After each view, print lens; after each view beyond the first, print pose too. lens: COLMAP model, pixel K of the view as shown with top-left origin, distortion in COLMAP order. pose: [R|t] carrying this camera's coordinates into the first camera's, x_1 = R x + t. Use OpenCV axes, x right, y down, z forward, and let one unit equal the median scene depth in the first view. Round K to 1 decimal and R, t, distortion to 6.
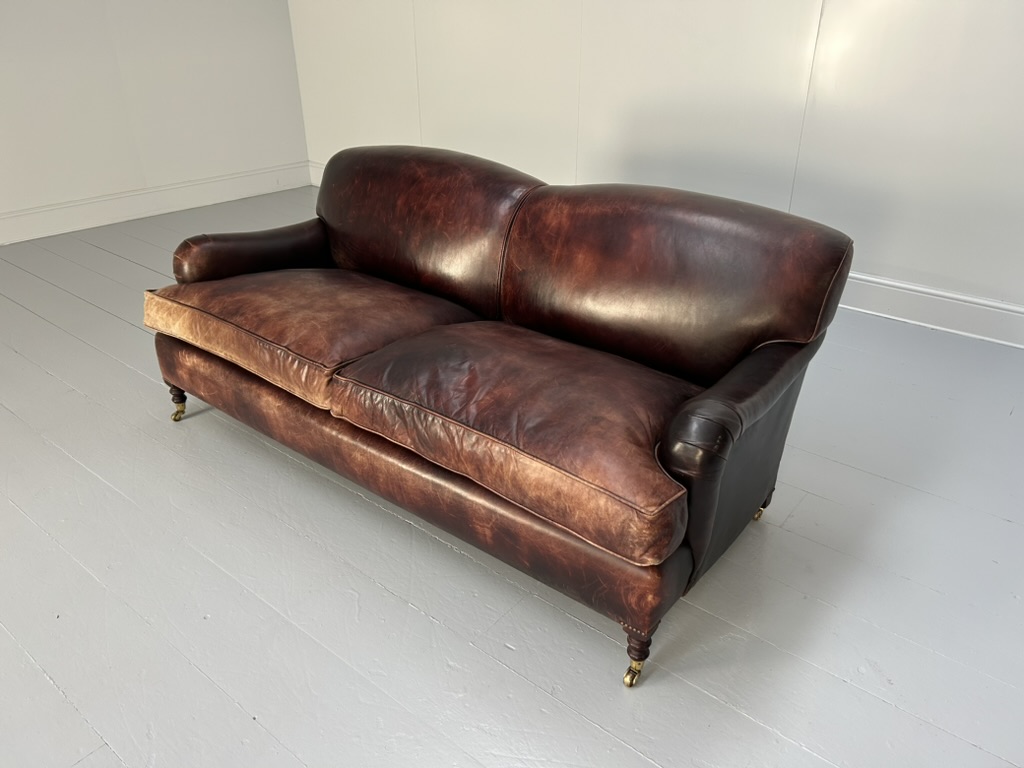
lens RADIAL K [[770.1, 0, 514.7], [0, 770.1, 382.1], [0, 0, 1]] dist [0.066006, -0.078253]
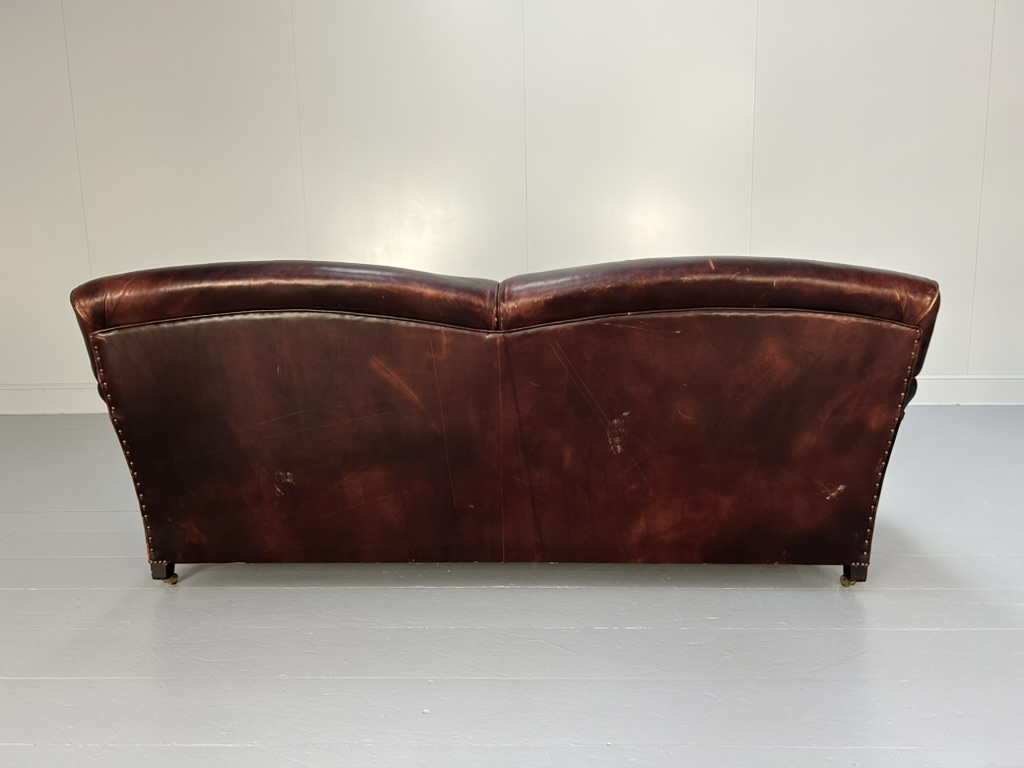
lens RADIAL K [[770.1, 0, 514.7], [0, 770.1, 382.1], [0, 0, 1]] dist [0.066006, -0.078253]
pose [[0.788998, -0.104517, 0.605440, -0.718503], [0.293976, 0.929521, -0.222641, 0.182377], [-0.539500, 0.353649, 0.764116, 0.221666]]
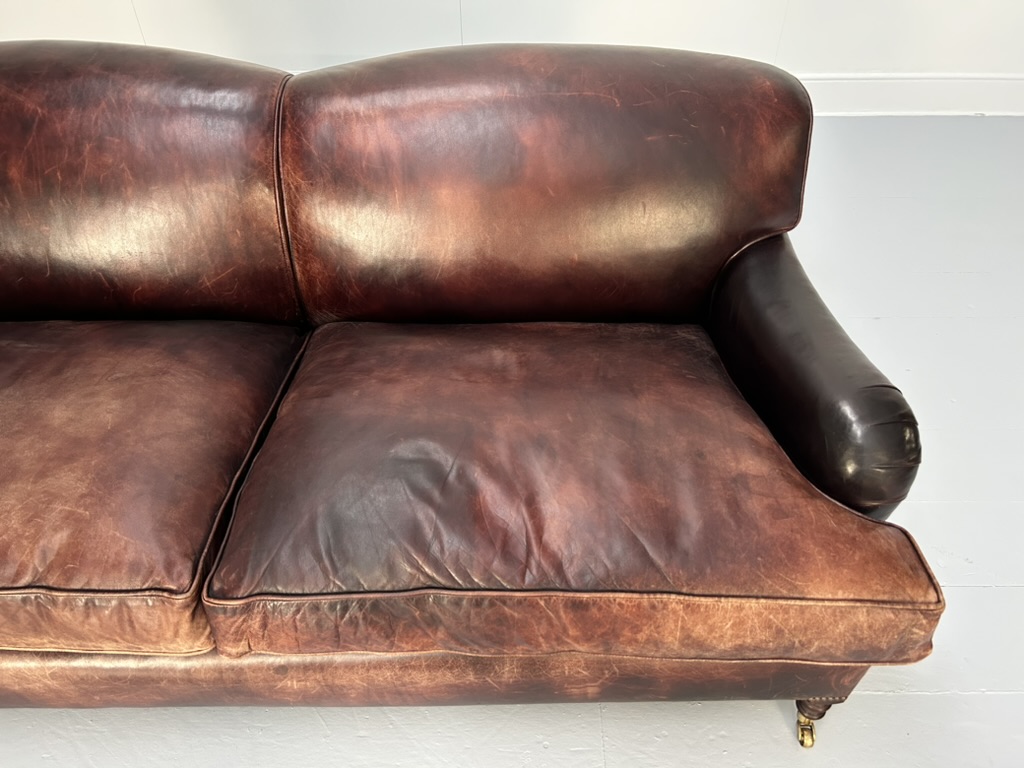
lens RADIAL K [[772.5, 0, 514.9], [0, 772.5, 386.8], [0, 0, 1]] dist [0.047301, -0.053685]
pose [[0.776116, -0.429381, 0.461818, -0.247190], [0.286616, 0.892540, 0.348172, -0.246659], [-0.561689, -0.137857, 0.815782, 0.483862]]
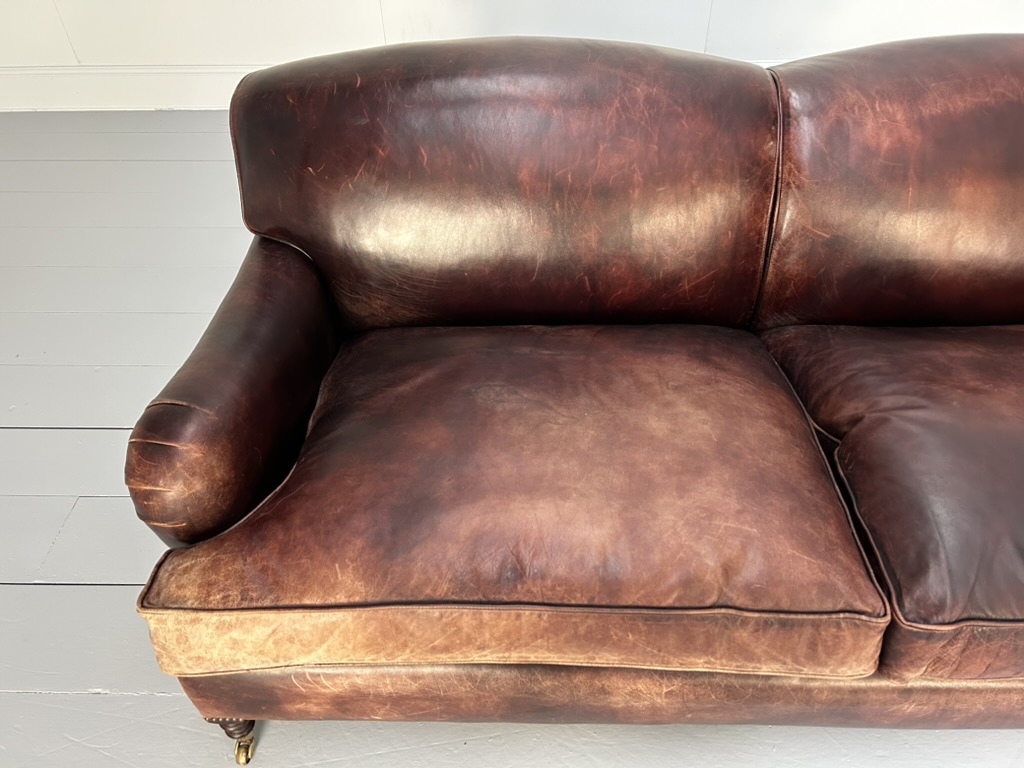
lens RADIAL K [[772.5, 0, 514.9], [0, 772.5, 386.8], [0, 0, 1]] dist [0.047301, -0.053685]
pose [[0.789142, -0.433463, 0.435162, -0.560081], [0.293490, 0.888484, 0.352787, -0.374619], [-0.539554, -0.150683, 0.828357, 0.735768]]
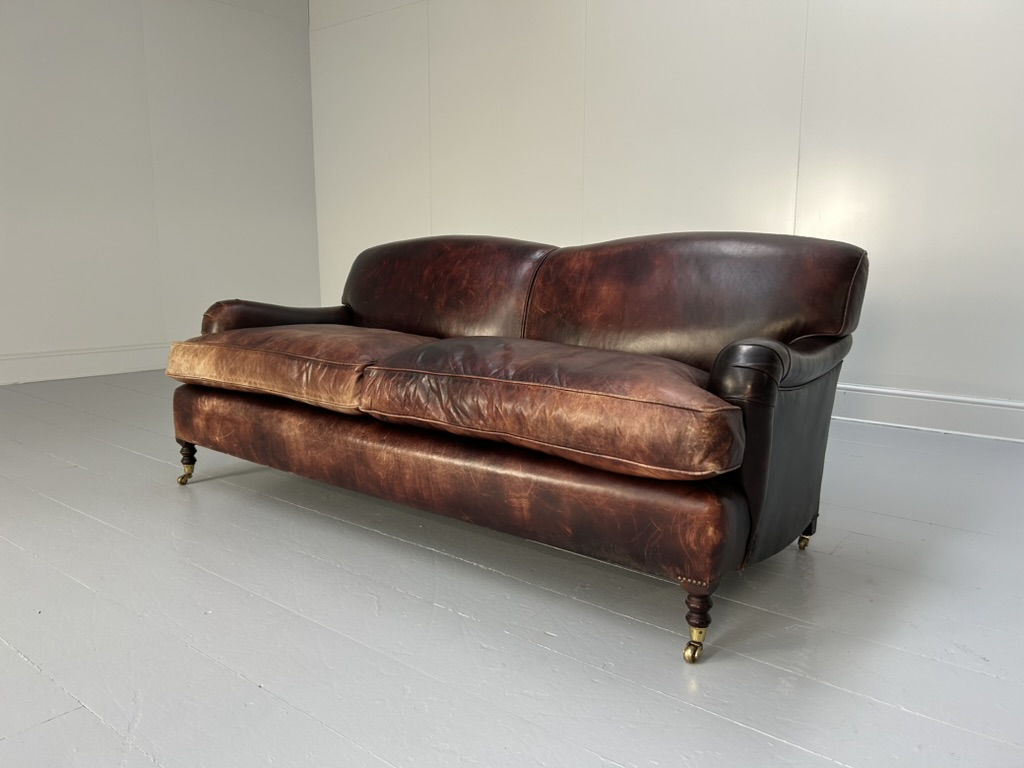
lens RADIAL K [[770.1, 0, 514.7], [0, 770.1, 382.1], [0, 0, 1]] dist [0.066006, -0.078253]
pose [[0.999870, 0.005690, 0.015069, -0.055851], [-0.000670, 0.949412, -0.314031, 0.311052], [-0.016094, 0.313980, 0.949293, 0.061906]]
